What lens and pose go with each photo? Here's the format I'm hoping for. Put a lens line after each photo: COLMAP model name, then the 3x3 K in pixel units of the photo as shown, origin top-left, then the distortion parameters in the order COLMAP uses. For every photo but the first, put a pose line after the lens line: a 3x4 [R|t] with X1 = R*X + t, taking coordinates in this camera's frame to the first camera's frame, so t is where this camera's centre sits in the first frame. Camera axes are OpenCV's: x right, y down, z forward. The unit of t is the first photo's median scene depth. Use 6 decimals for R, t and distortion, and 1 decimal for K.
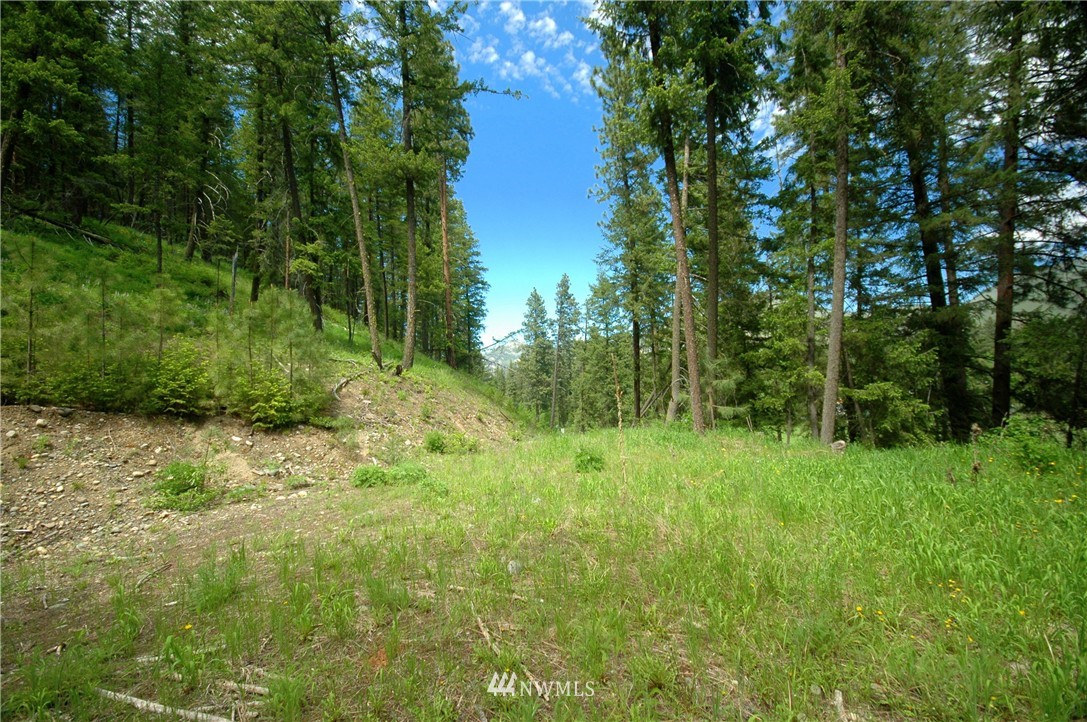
lens RADIAL K [[479.3, 0, 540.7], [0, 479.3, 362.9], [0, 0, 1]] dist [0.015615, -0.010226]
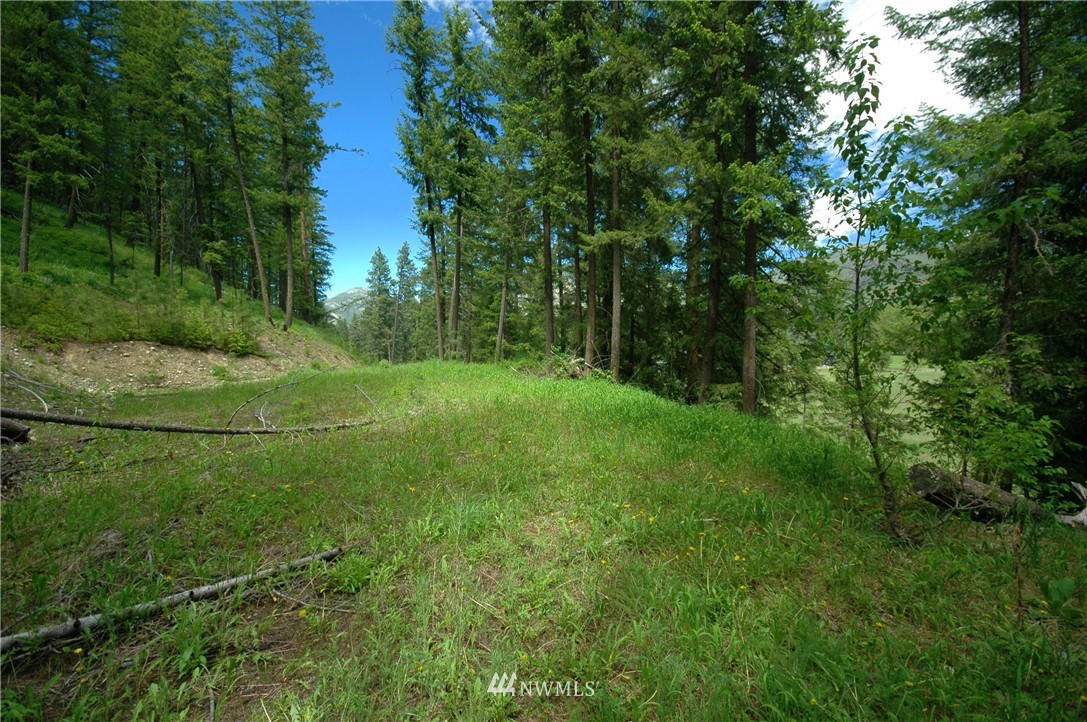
lens RADIAL K [[479.3, 0, 543.4], [0, 479.3, 359.7], [0, 0, 1]] dist [0.015615, -0.010226]
pose [[0.950882, 0.015554, 0.309163, 0.014562], [-0.043355, 0.995585, 0.083257, -0.014859], [-0.306503, -0.092571, 0.947358, -0.254981]]
